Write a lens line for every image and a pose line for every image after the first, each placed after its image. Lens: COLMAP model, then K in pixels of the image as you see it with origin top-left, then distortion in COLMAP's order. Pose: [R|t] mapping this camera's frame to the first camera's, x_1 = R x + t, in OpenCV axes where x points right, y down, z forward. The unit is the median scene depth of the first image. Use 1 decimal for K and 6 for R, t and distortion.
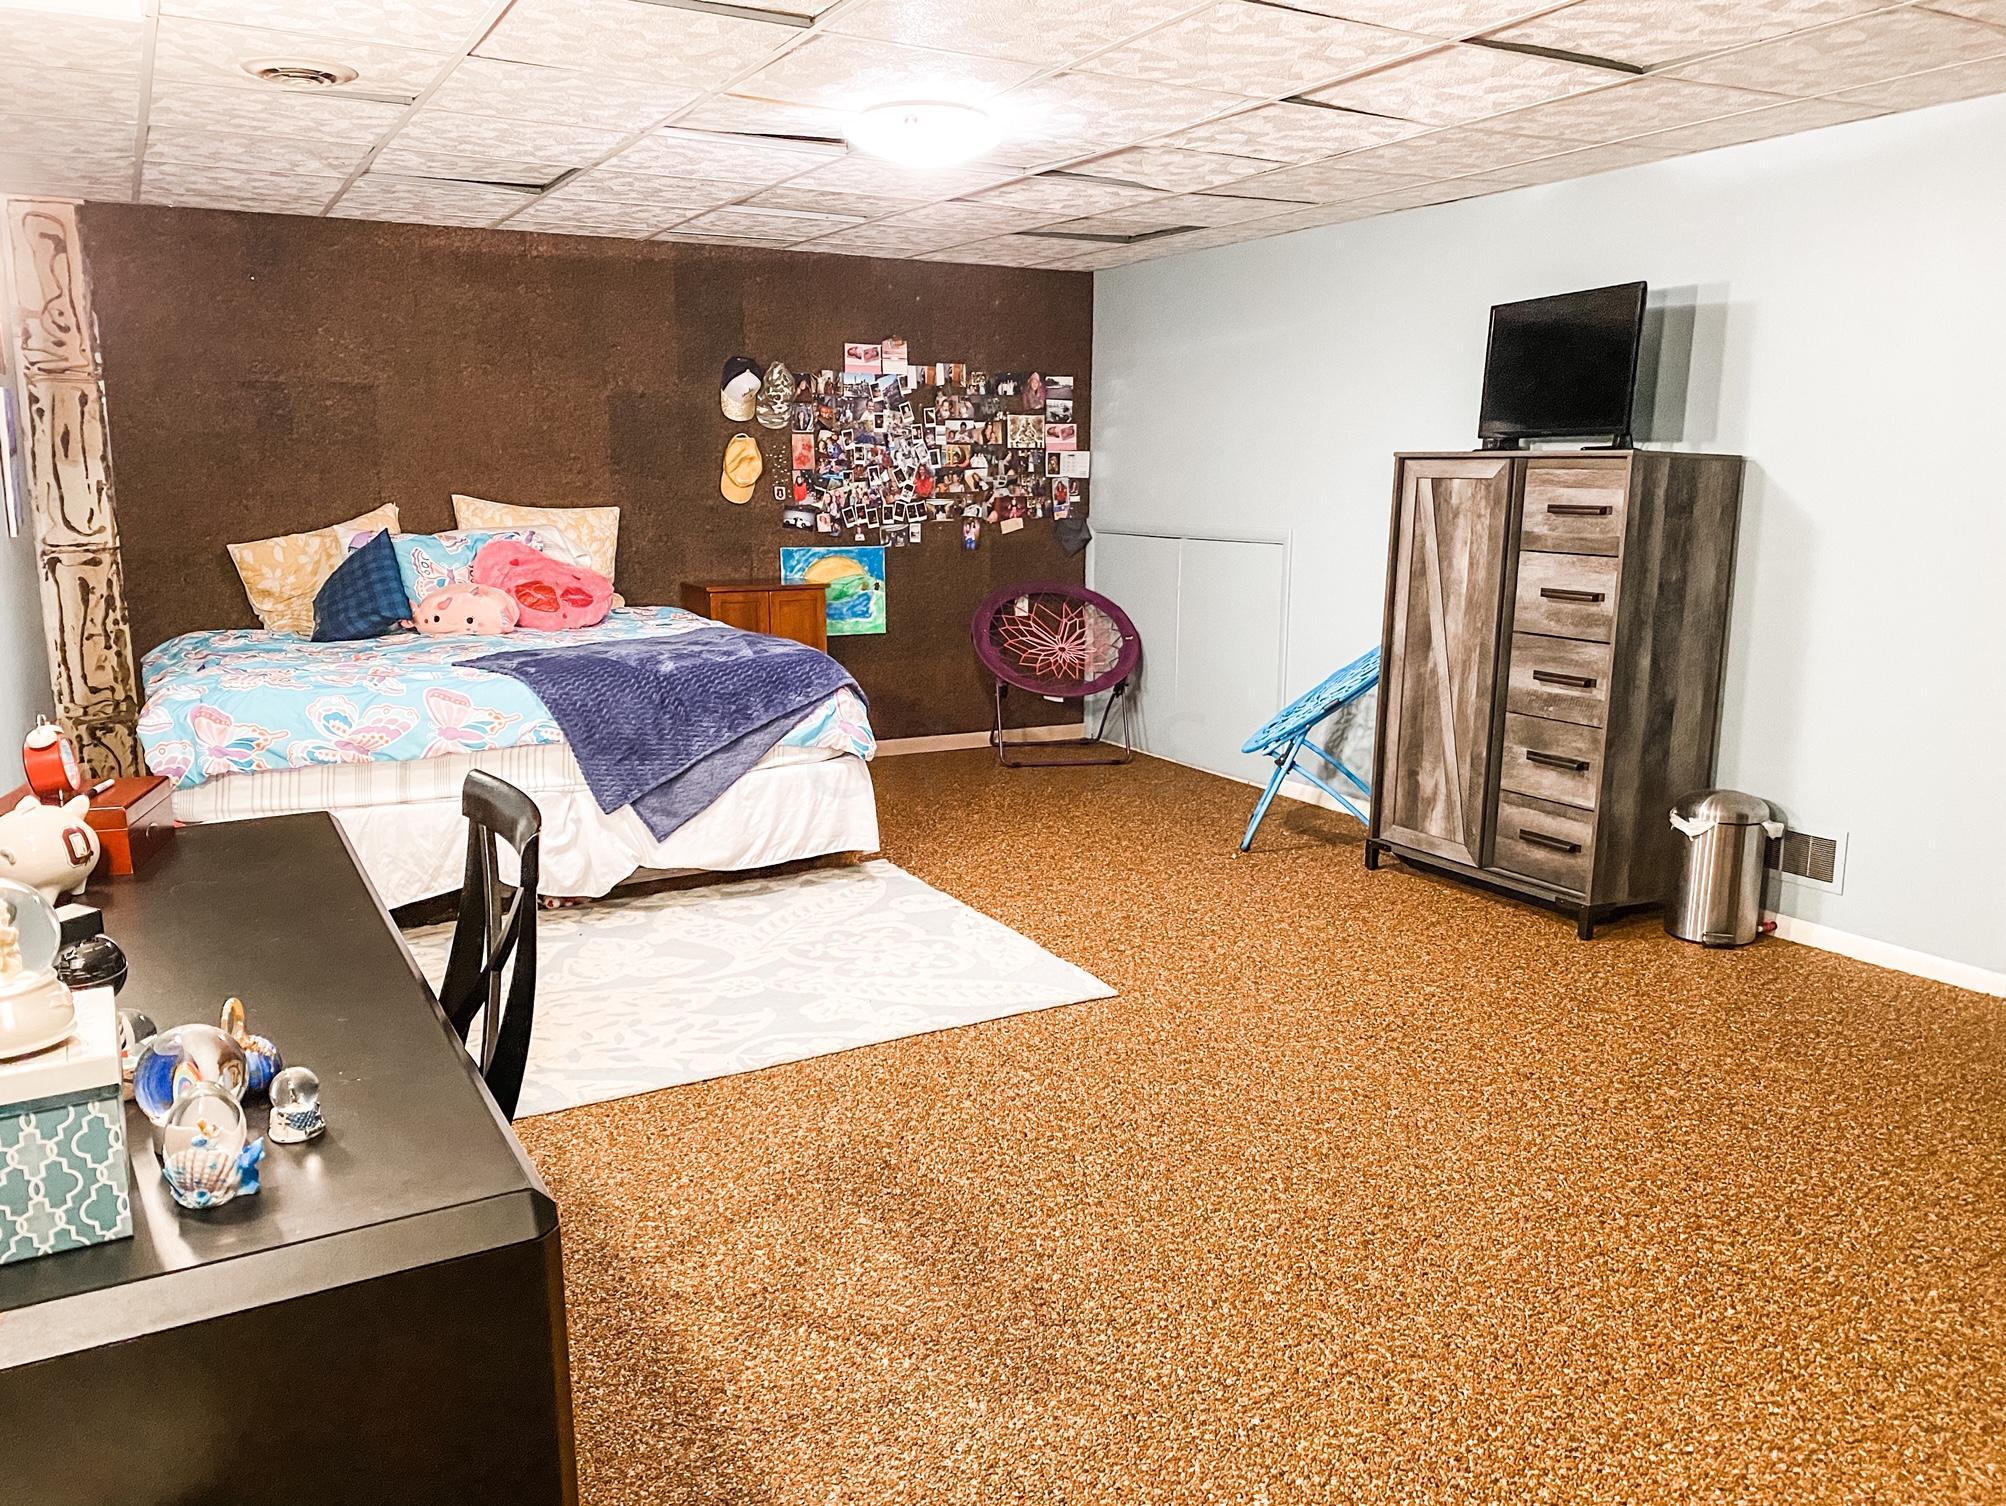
lens RADIAL K [[1542.9, 0, 1017.0], [0, 1542.9, 751.9], [0, 0, 1]] dist [0.019859, -0.066971]
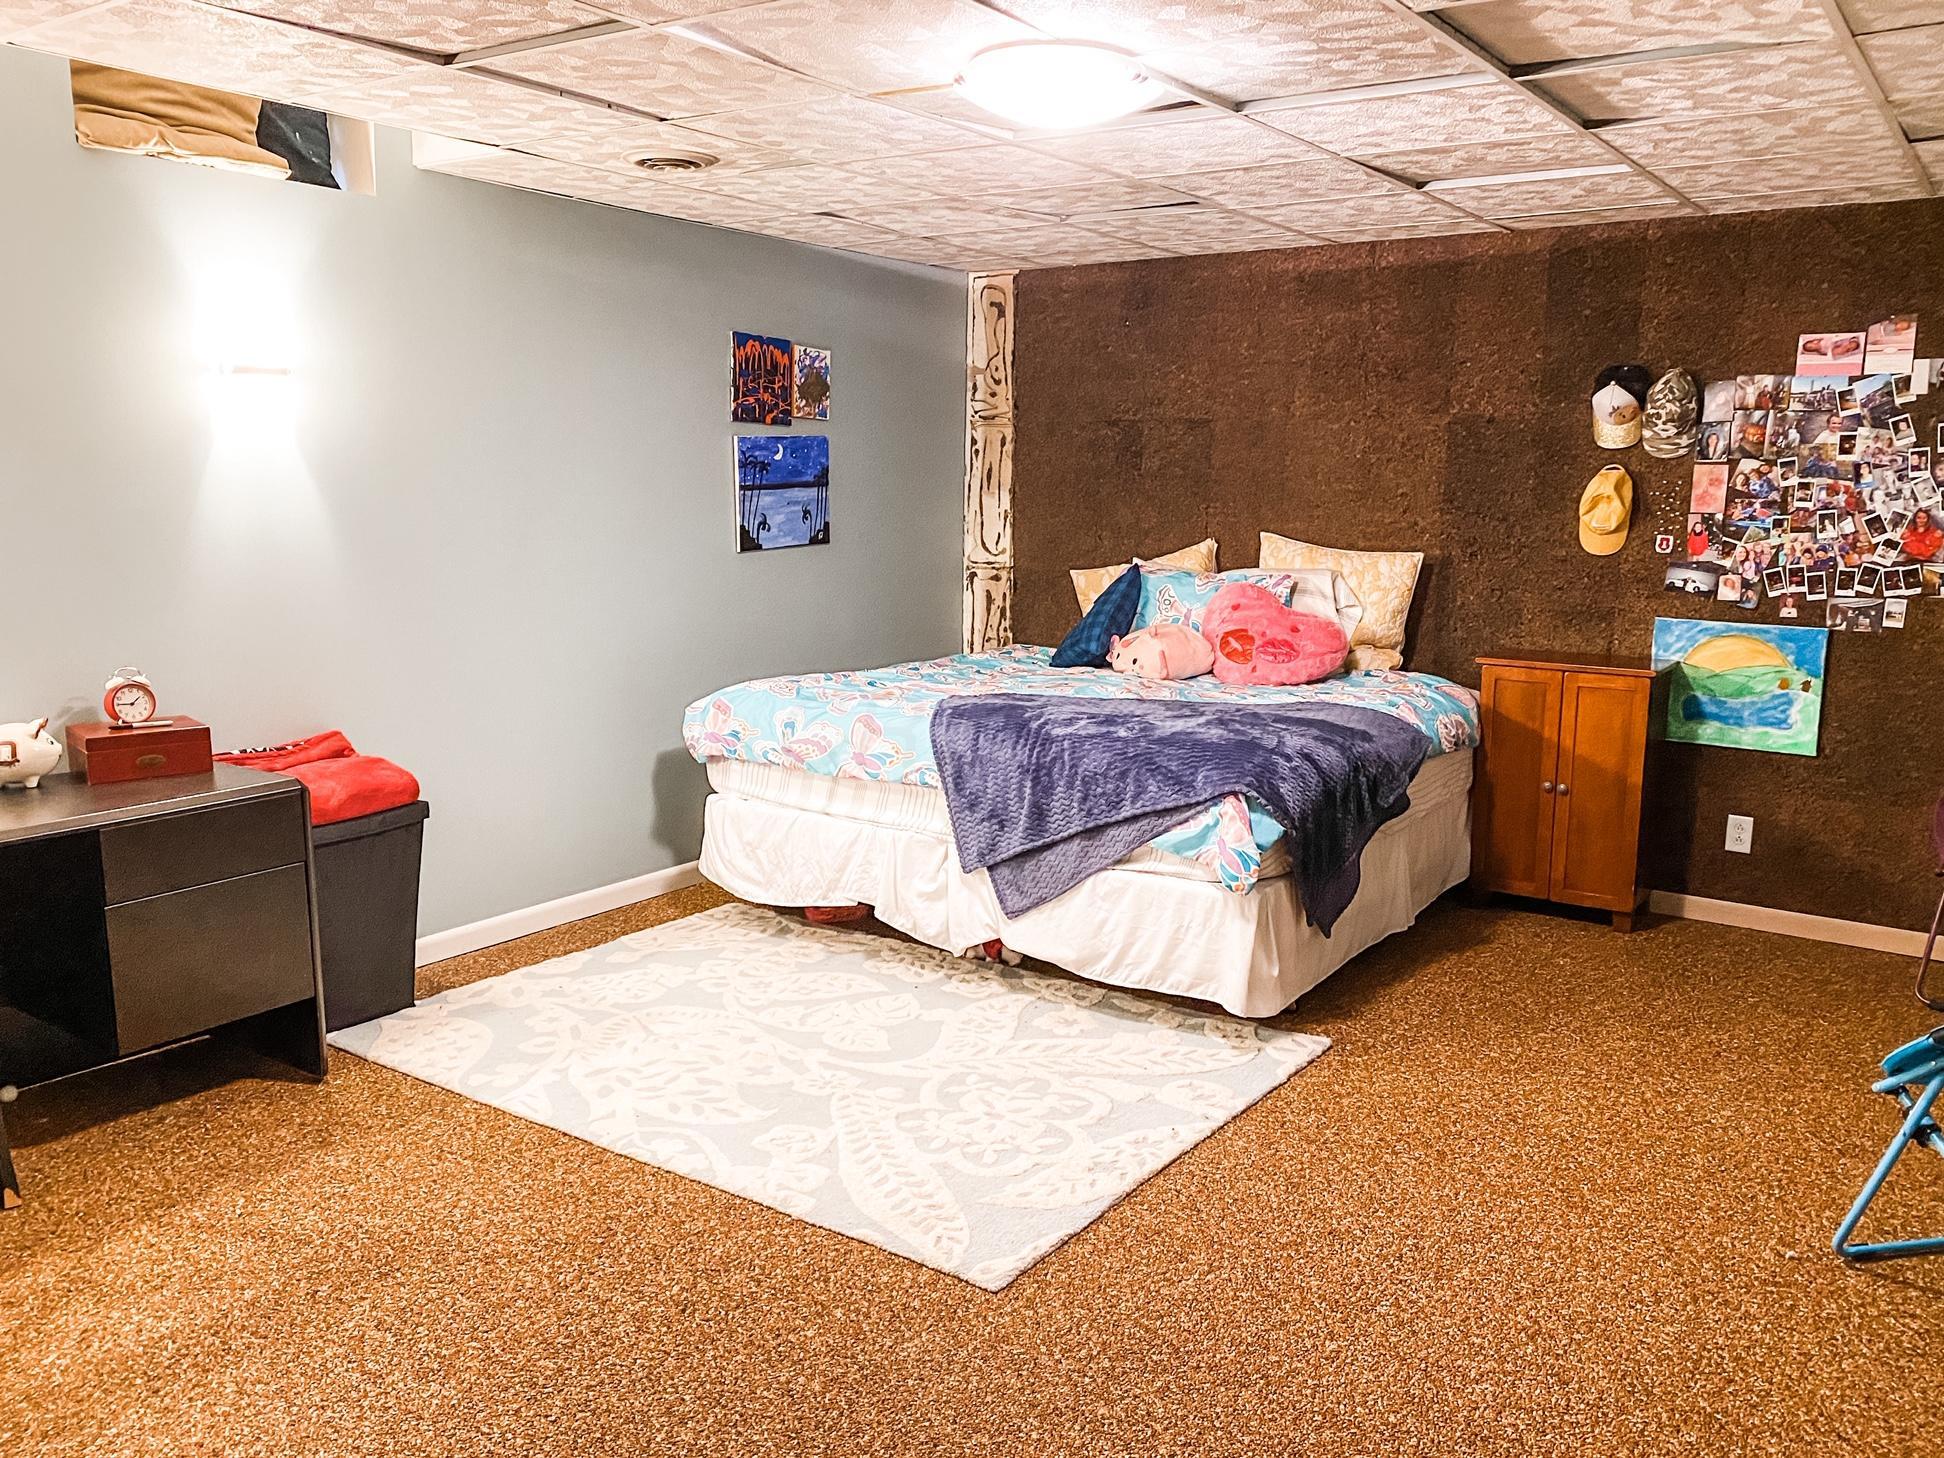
lens RADIAL K [[1495.2, 0, 977.7], [0, 1495.2, 743.9], [0, 0, 1]] dist [0.019859, -0.066971]
pose [[0.420240, 0.158073, -0.893539, 0.429313], [-0.174141, 0.980456, 0.091549, -0.096999], [0.890546, 0.117129, 0.439554, 0.476740]]
